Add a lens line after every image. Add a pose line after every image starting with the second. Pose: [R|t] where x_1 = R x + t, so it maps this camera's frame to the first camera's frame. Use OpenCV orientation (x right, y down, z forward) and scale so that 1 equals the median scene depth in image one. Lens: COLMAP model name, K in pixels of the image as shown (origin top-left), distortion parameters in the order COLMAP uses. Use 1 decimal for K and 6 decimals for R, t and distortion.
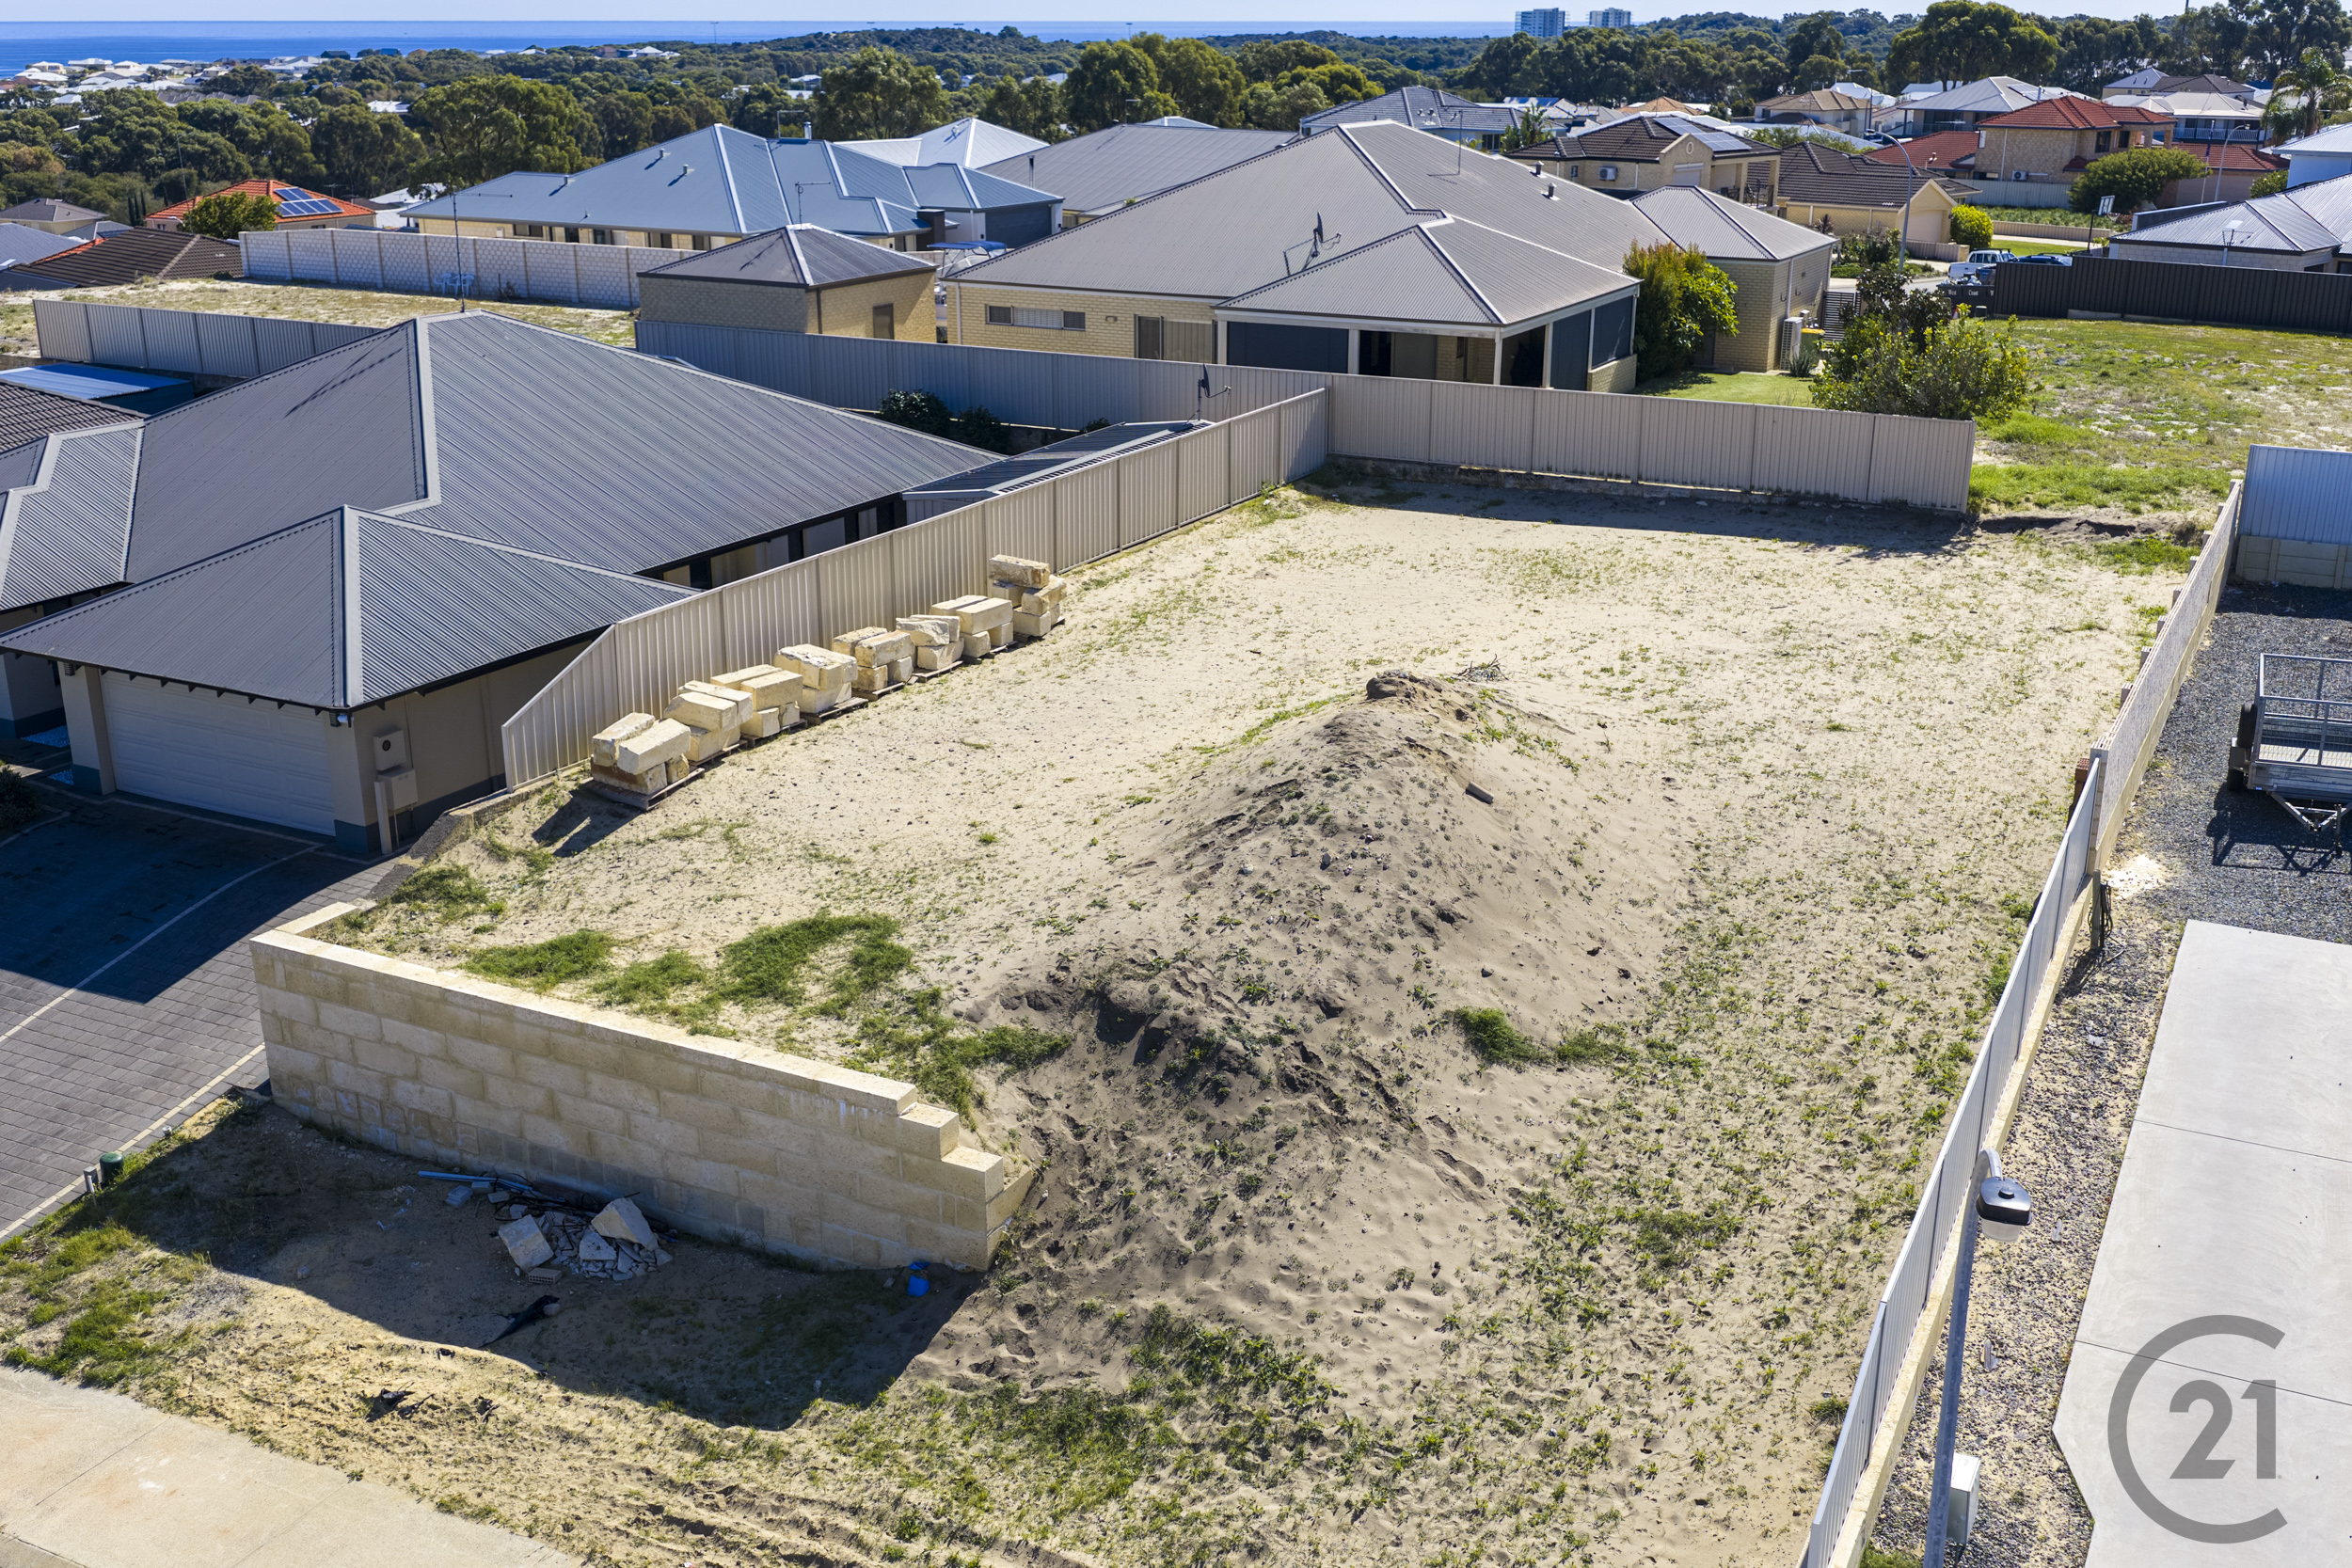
lens RADIAL K [[2309.6, 0, 1189.5], [0, 2309.6, 780.3], [0, 0, 1]] dist [0.047246, -0.106773]
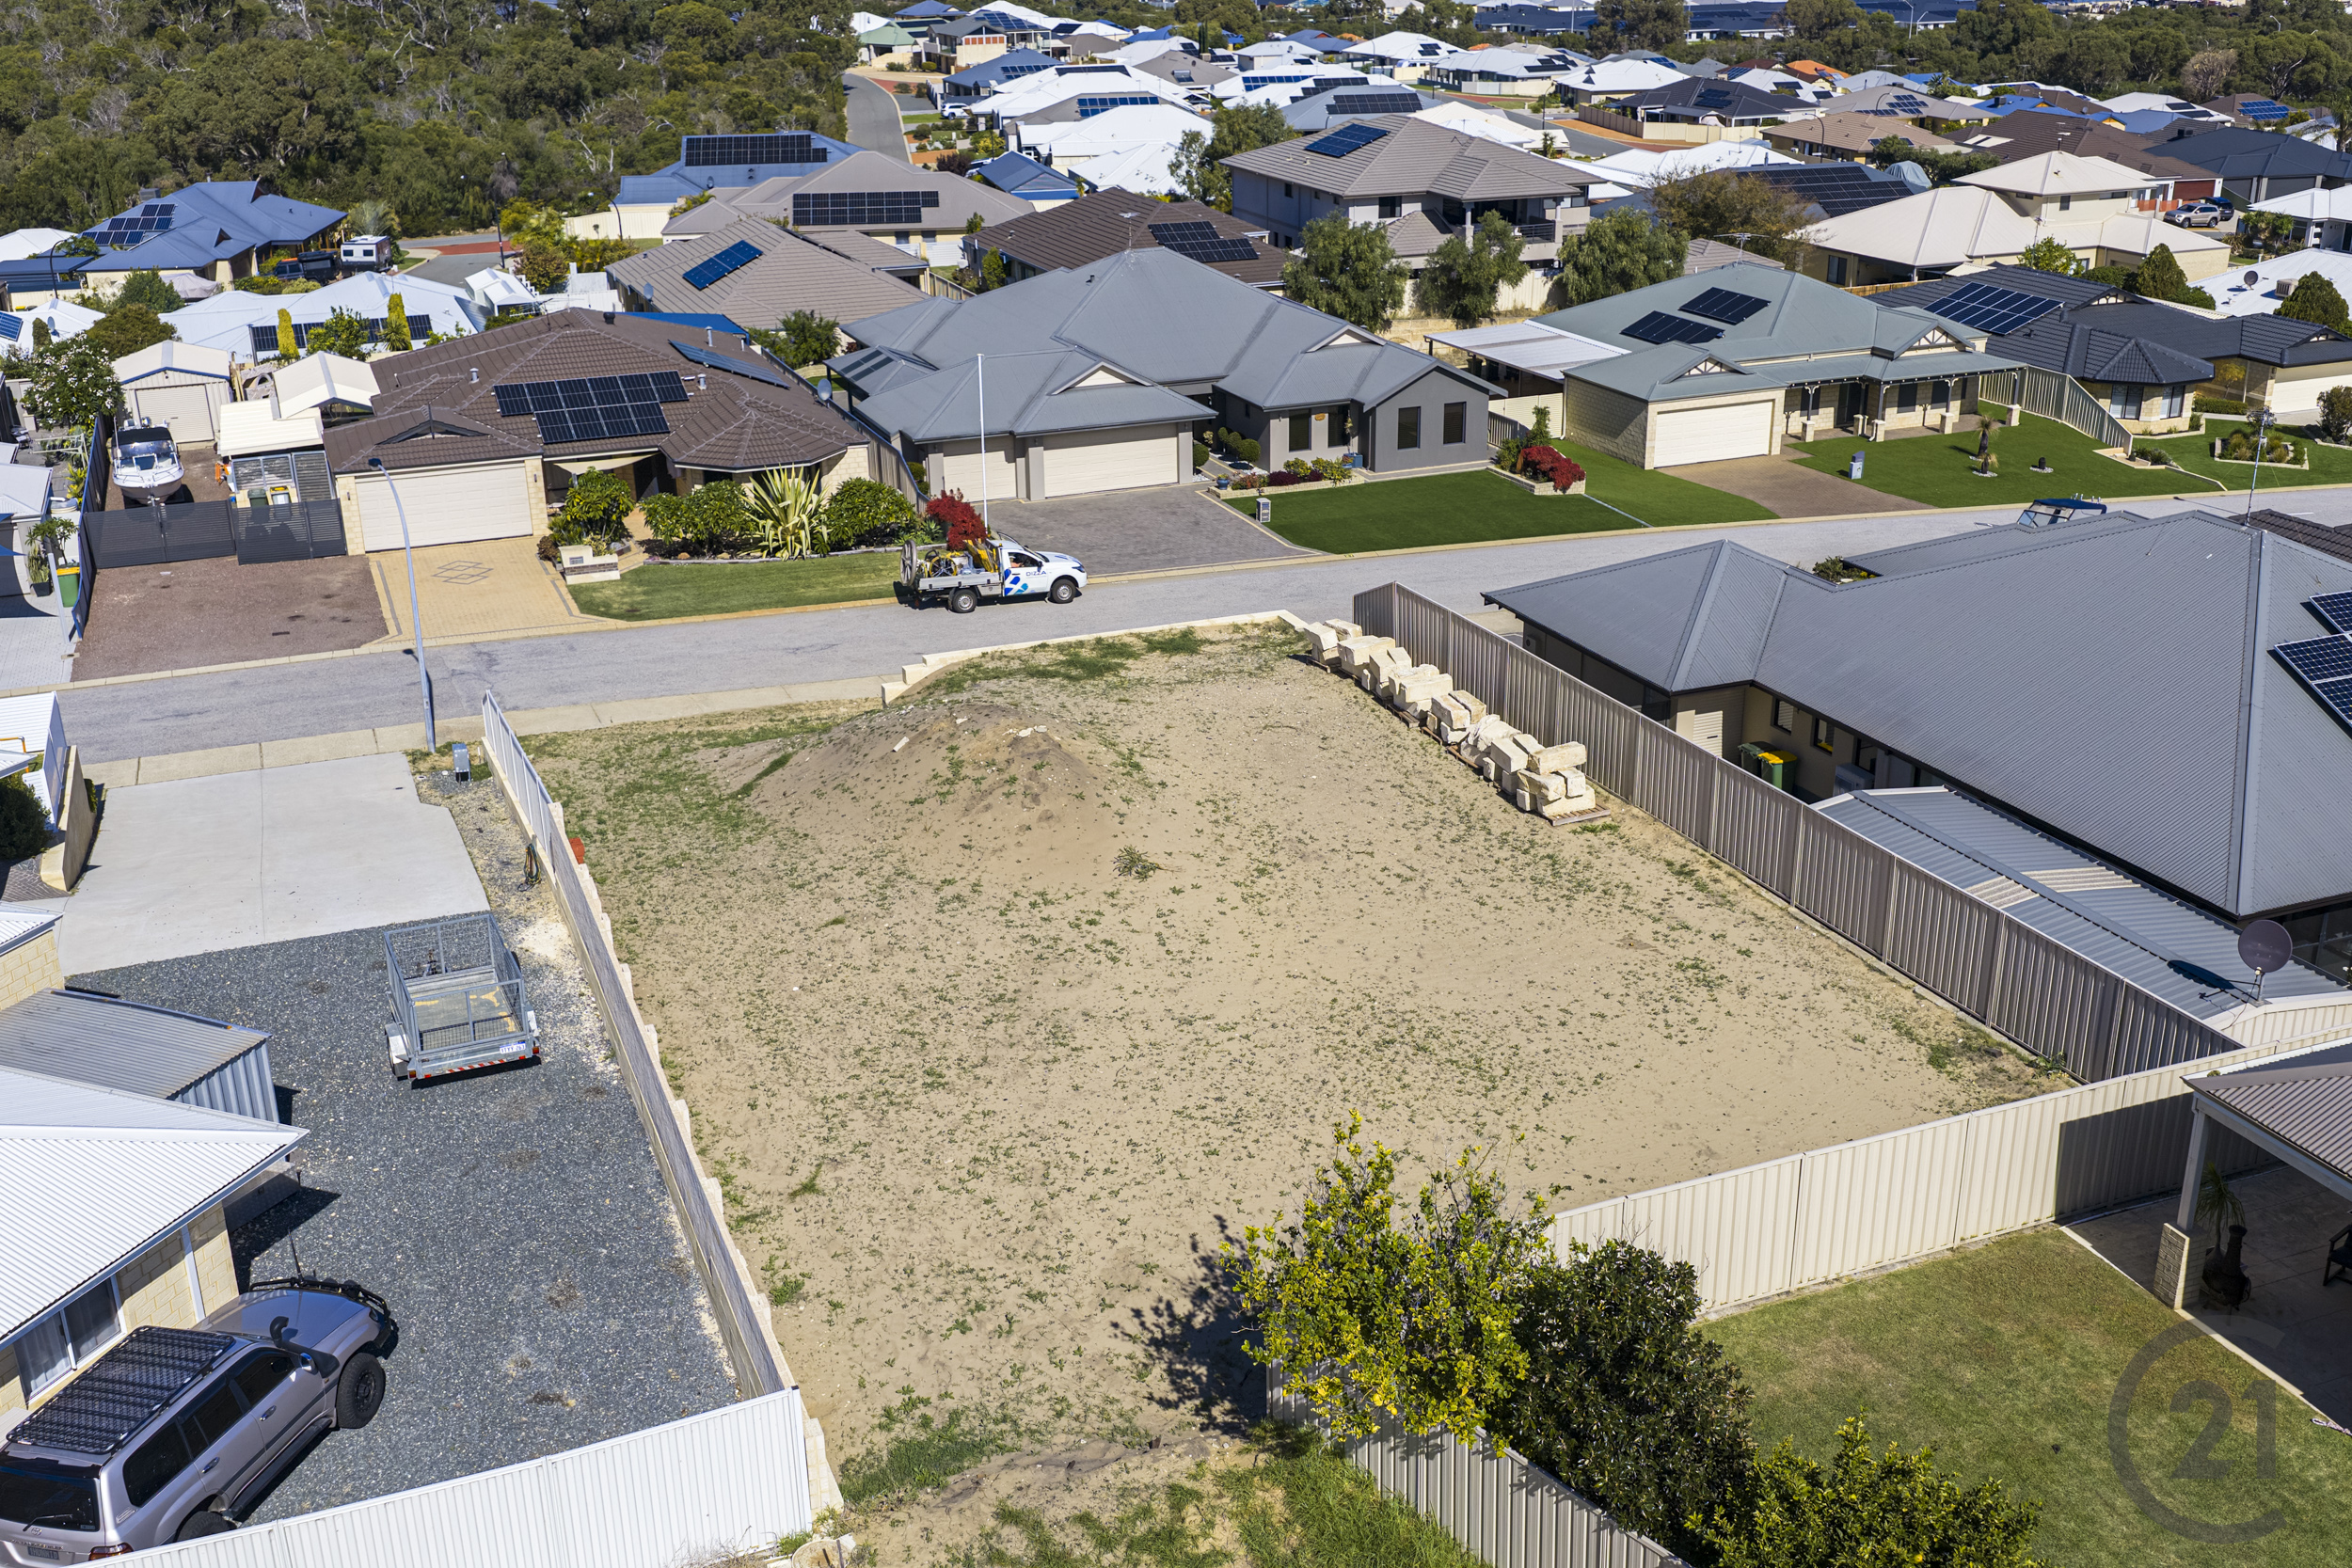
lens RADIAL K [[2309.6, 0, 1189.5], [0, 2309.6, 780.3], [0, 0, 1]] dist [0.047246, -0.106773]
pose [[-0.645660, 0.282793, -0.709331, 1.129527], [-0.229336, 0.814209, 0.533356, -0.865219], [0.728373, 0.507042, -0.460848, 1.911840]]
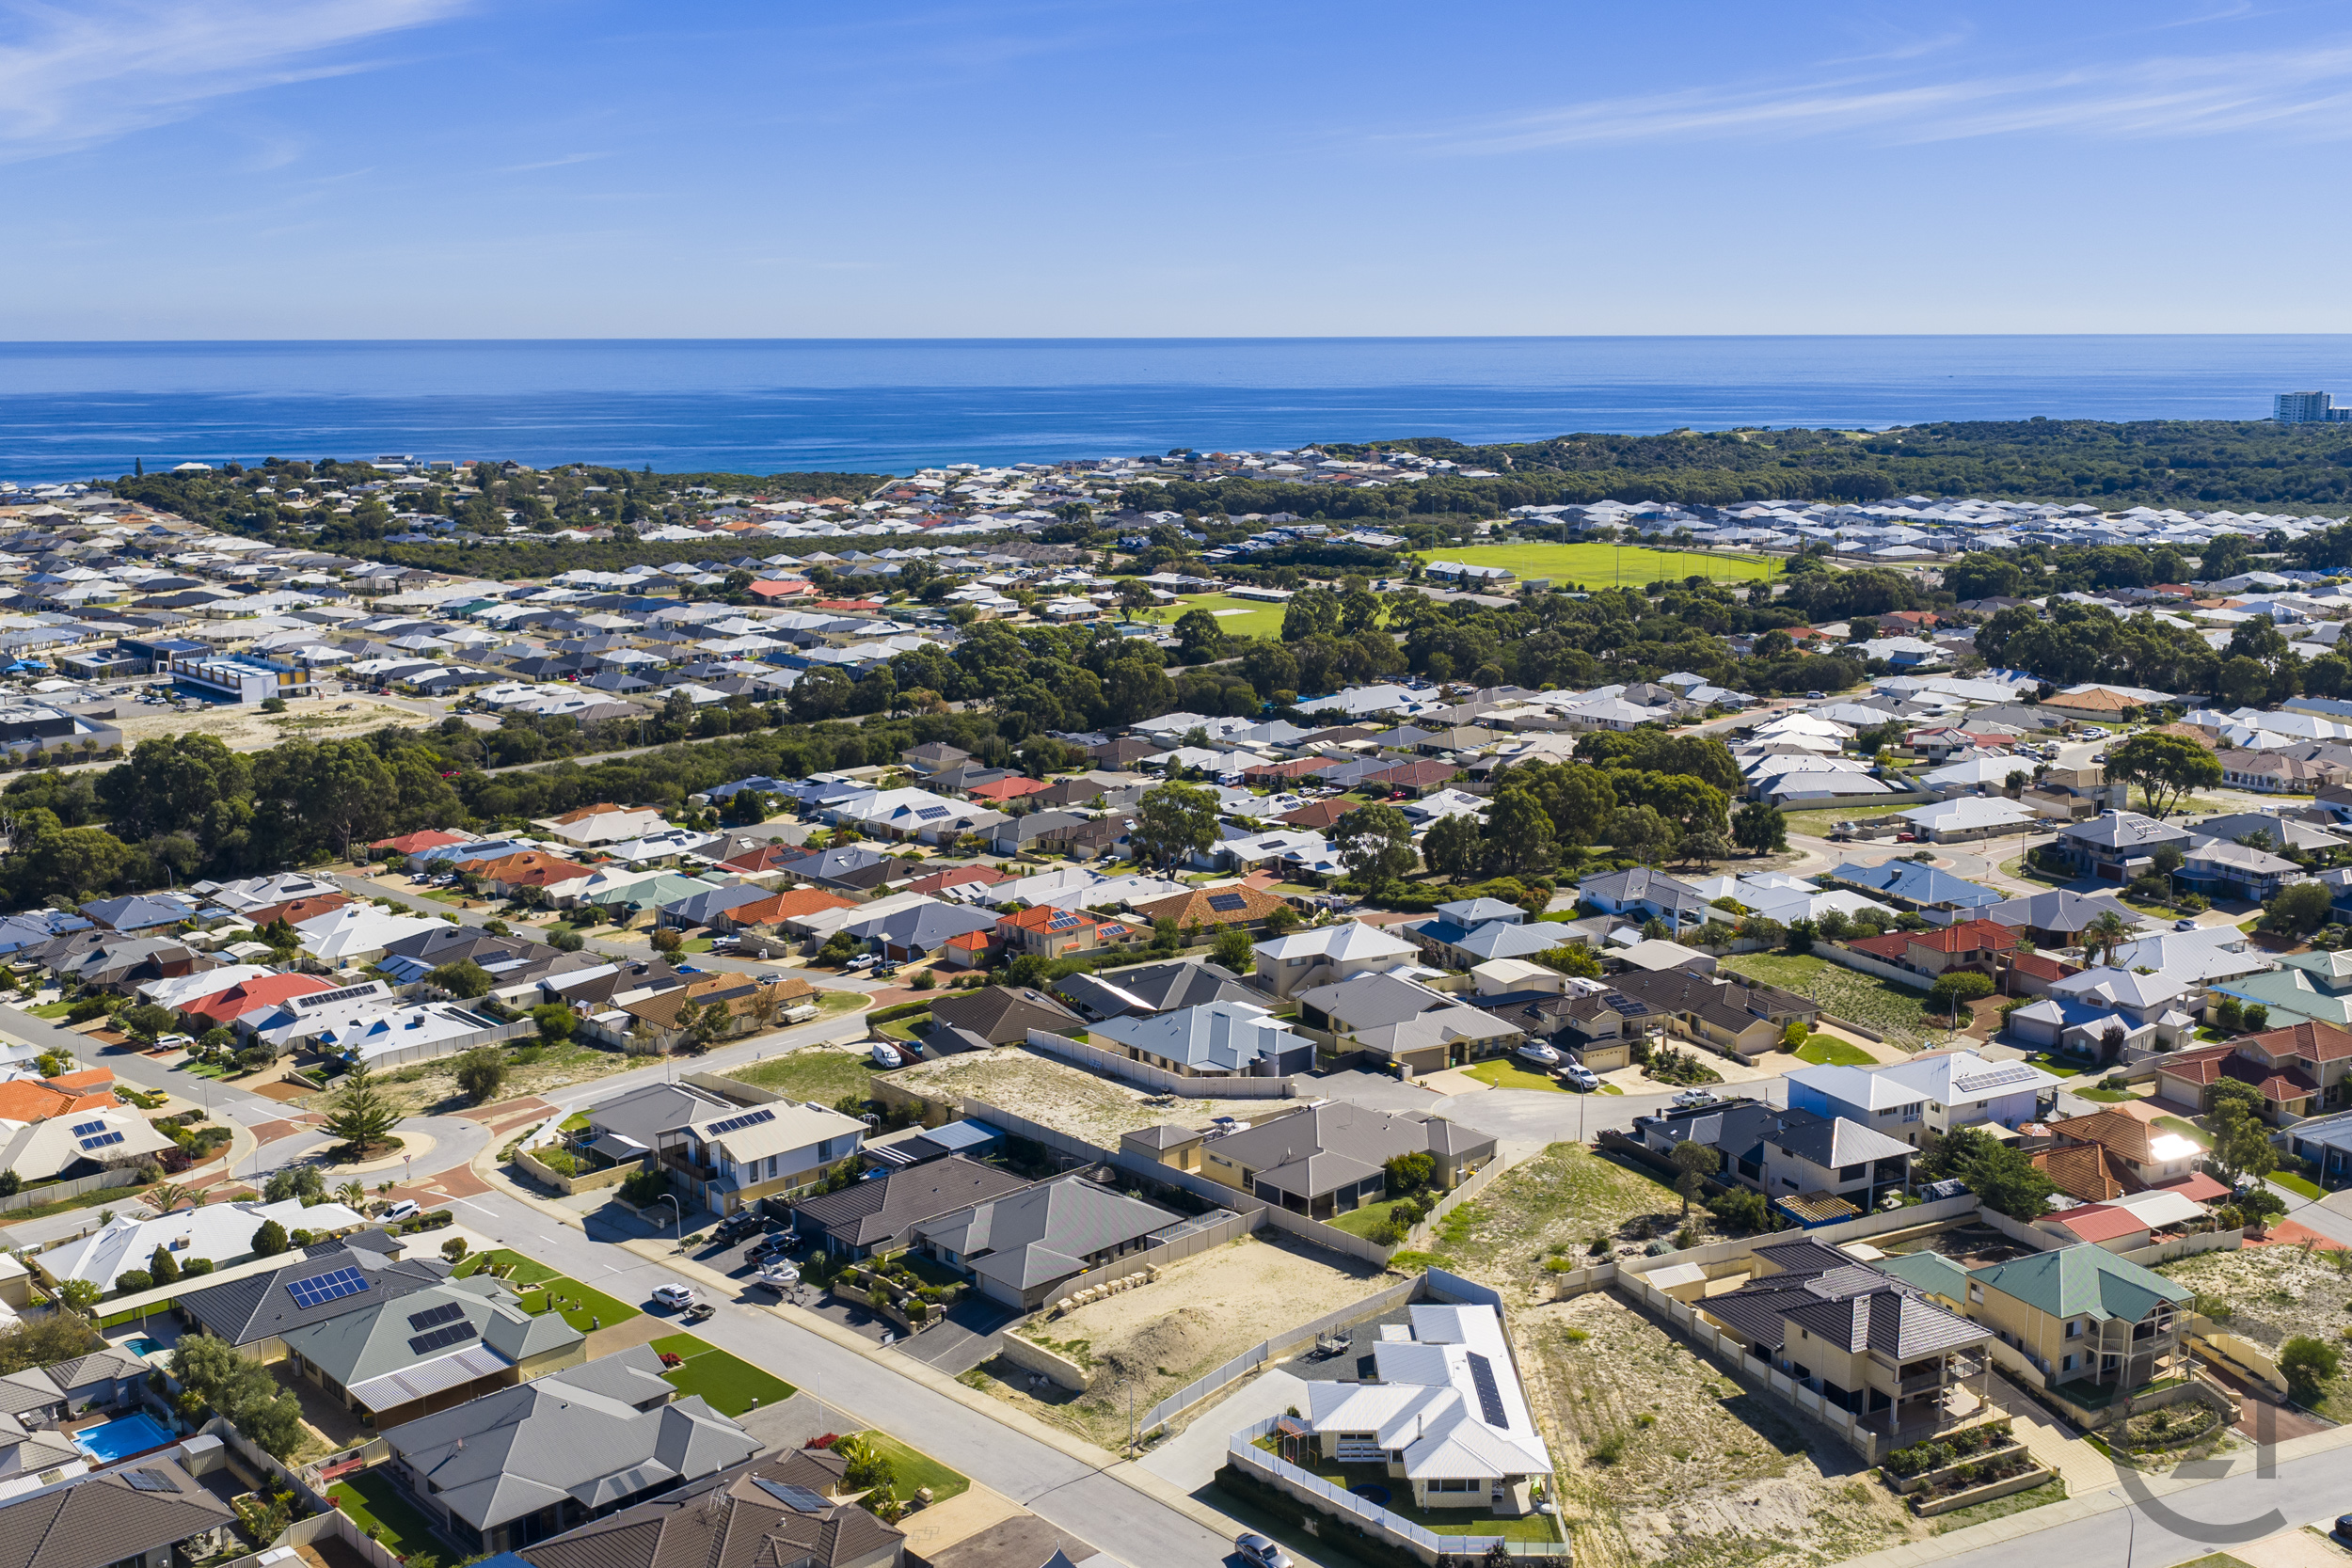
lens RADIAL K [[2309.6, 0, 1189.5], [0, 2309.6, 780.3], [0, 0, 1]] dist [0.047246, -0.106773]
pose [[0.946983, 0.059455, -0.315734, 2.120156], [-0.099706, 0.988592, -0.112889, -0.801294], [0.305421, 0.138384, 0.942108, -5.348792]]
